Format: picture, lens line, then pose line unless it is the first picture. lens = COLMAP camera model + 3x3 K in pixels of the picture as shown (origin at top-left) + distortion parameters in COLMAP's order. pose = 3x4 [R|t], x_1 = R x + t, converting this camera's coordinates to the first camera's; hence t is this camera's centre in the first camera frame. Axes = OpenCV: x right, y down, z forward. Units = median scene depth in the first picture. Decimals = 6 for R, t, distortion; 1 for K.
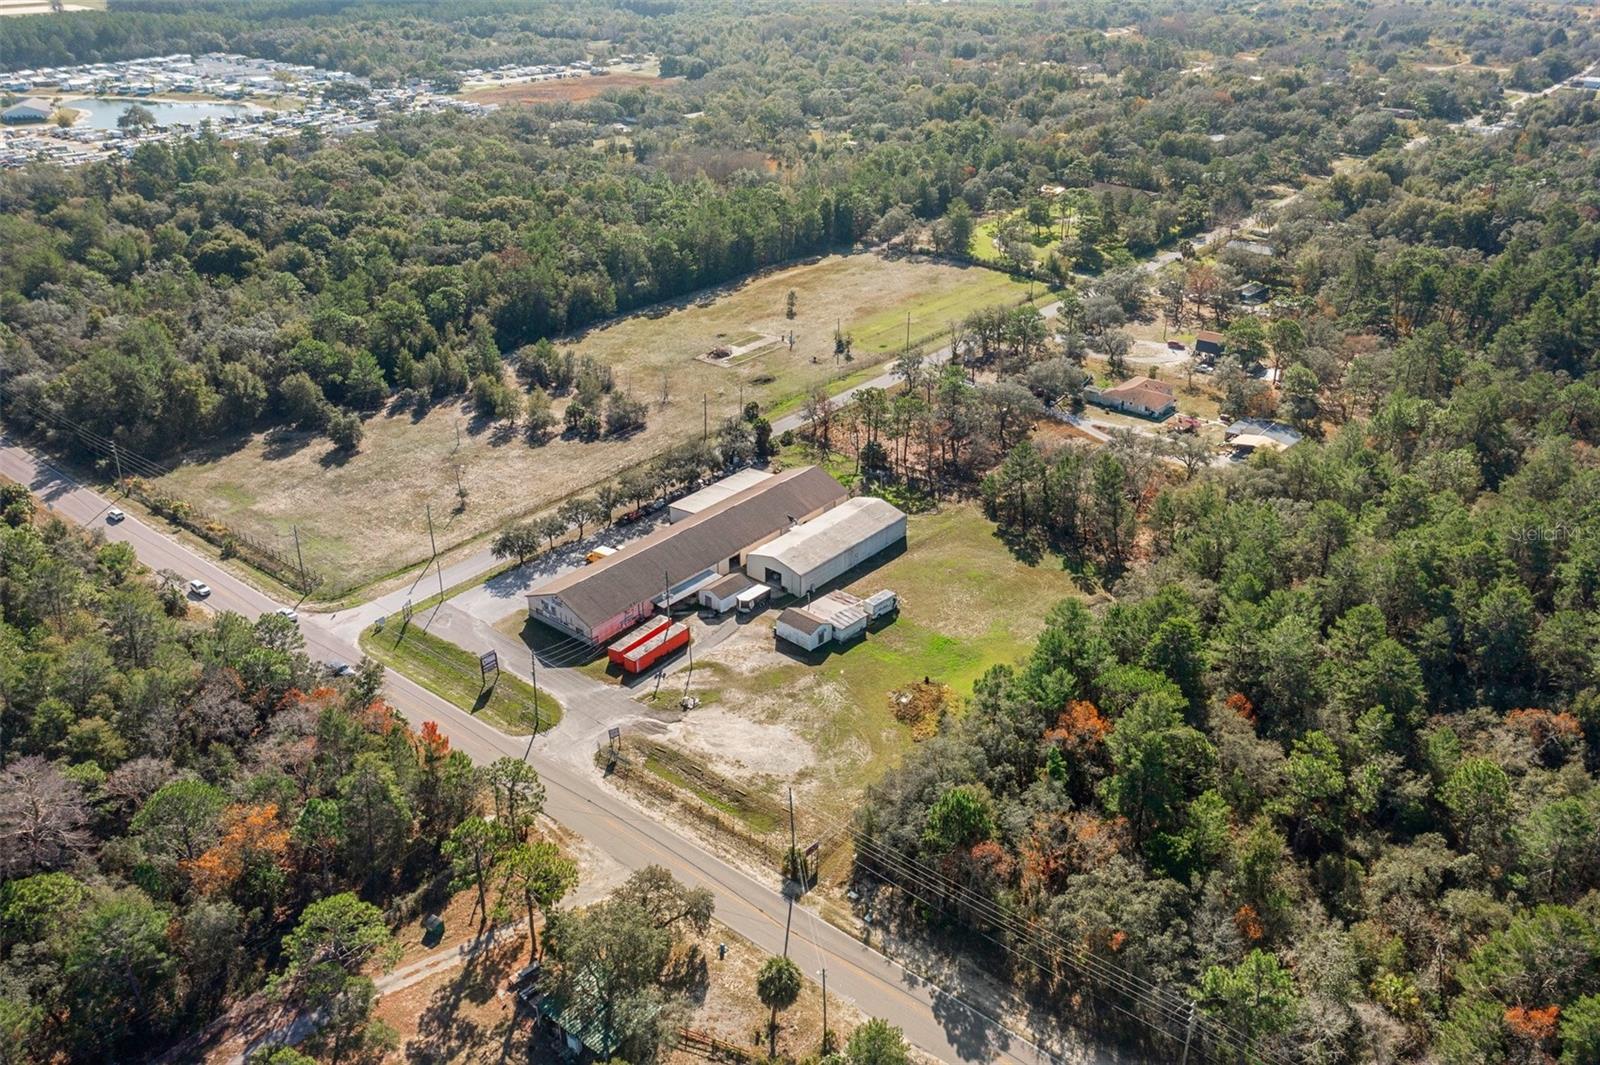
lens RADIAL K [[1262.4, 0, 797.7], [0, 1262.4, 539.5], [0, 0, 1]] dist [0.002699, 0.010049]
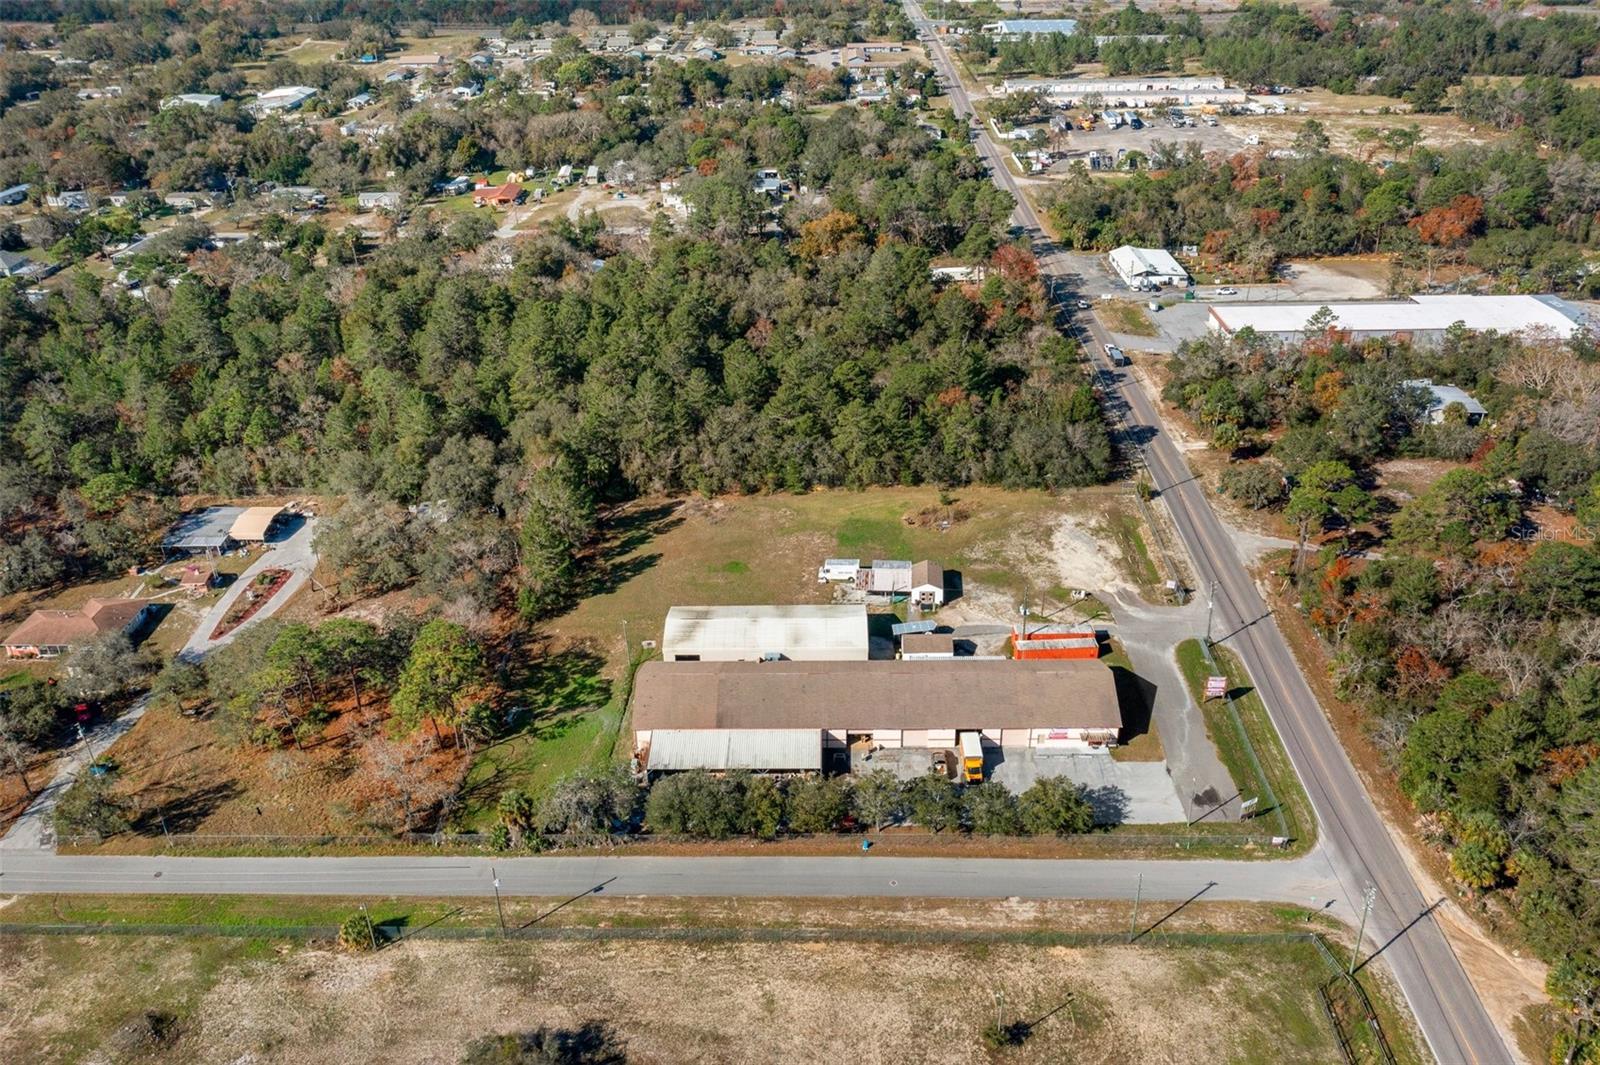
lens RADIAL K [[1270.9, 0, 796.7], [0, 1270.9, 529.2], [0, 0, 1]] dist [0.001799, 0.003815]
pose [[-0.627009, -0.355906, 0.692958, -0.550926], [0.372301, 0.644470, 0.667871, -0.602501], [-0.684289, 0.676750, -0.271585, 1.158071]]
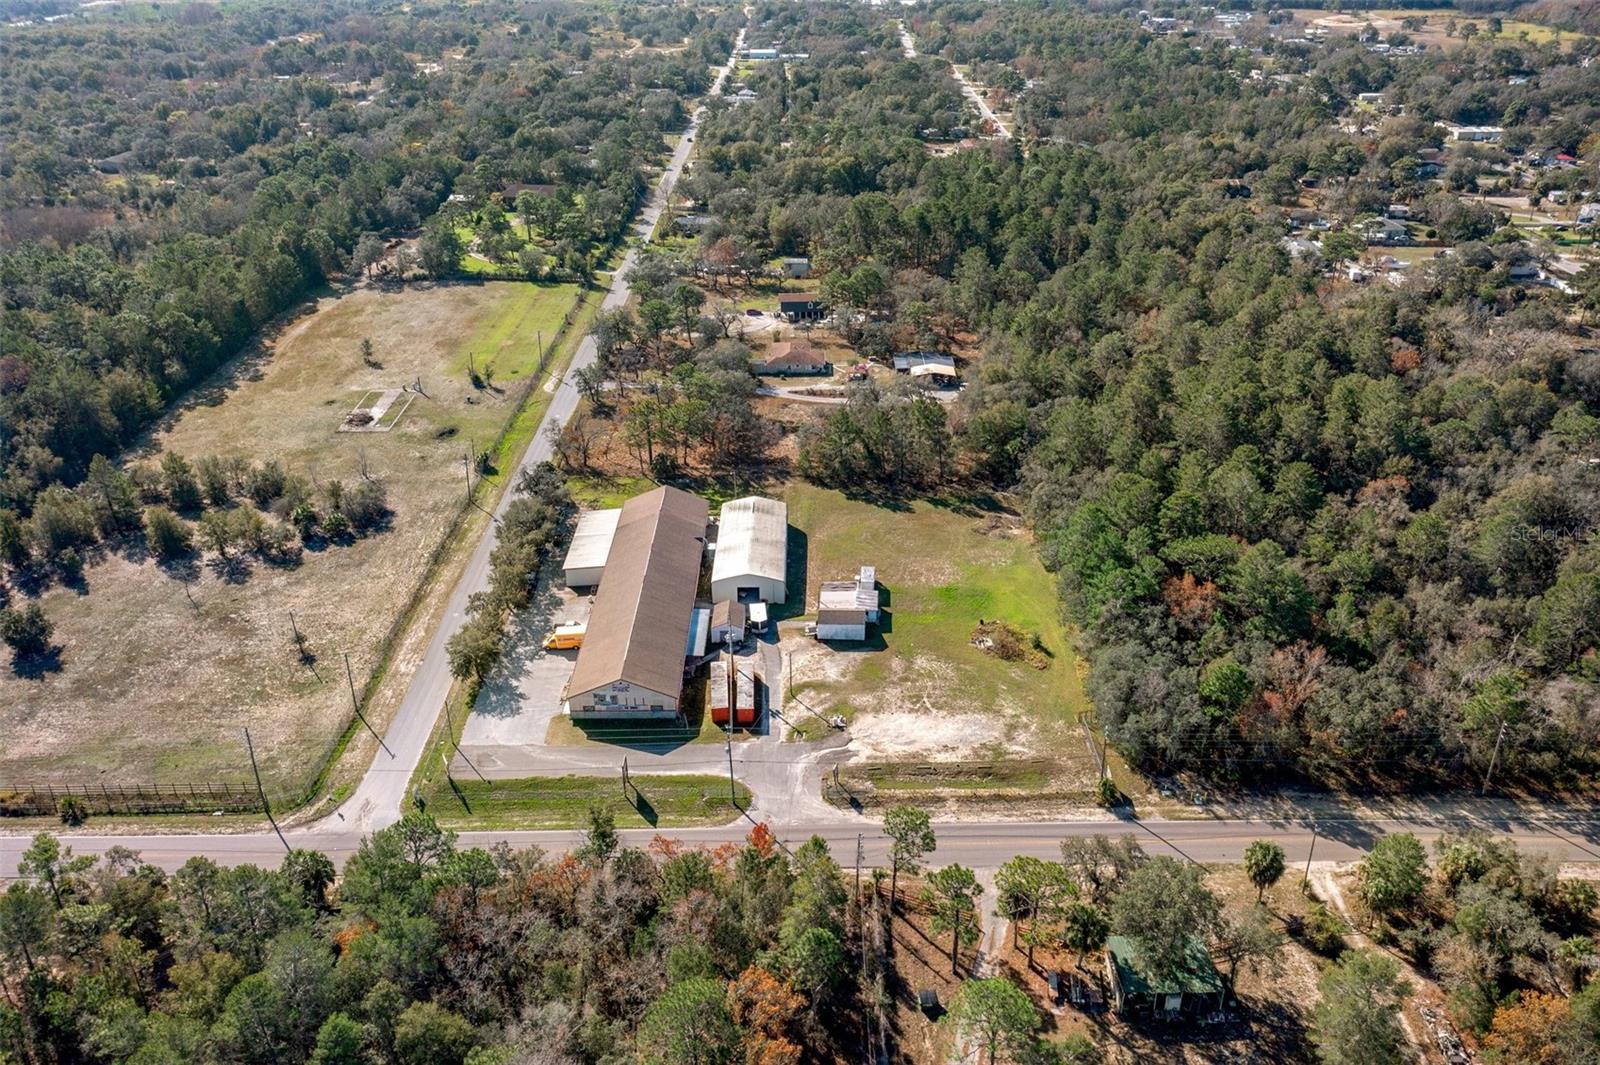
lens RADIAL K [[1270.9, 0, 796.7], [0, 1270.9, 529.2], [0, 0, 1]] dist [0.001799, 0.003815]
pose [[0.771107, -0.289626, 0.567020, -0.504969], [0.295610, 0.951603, 0.084058, -0.084918], [-0.563923, 0.102799, 0.819404, 0.157672]]
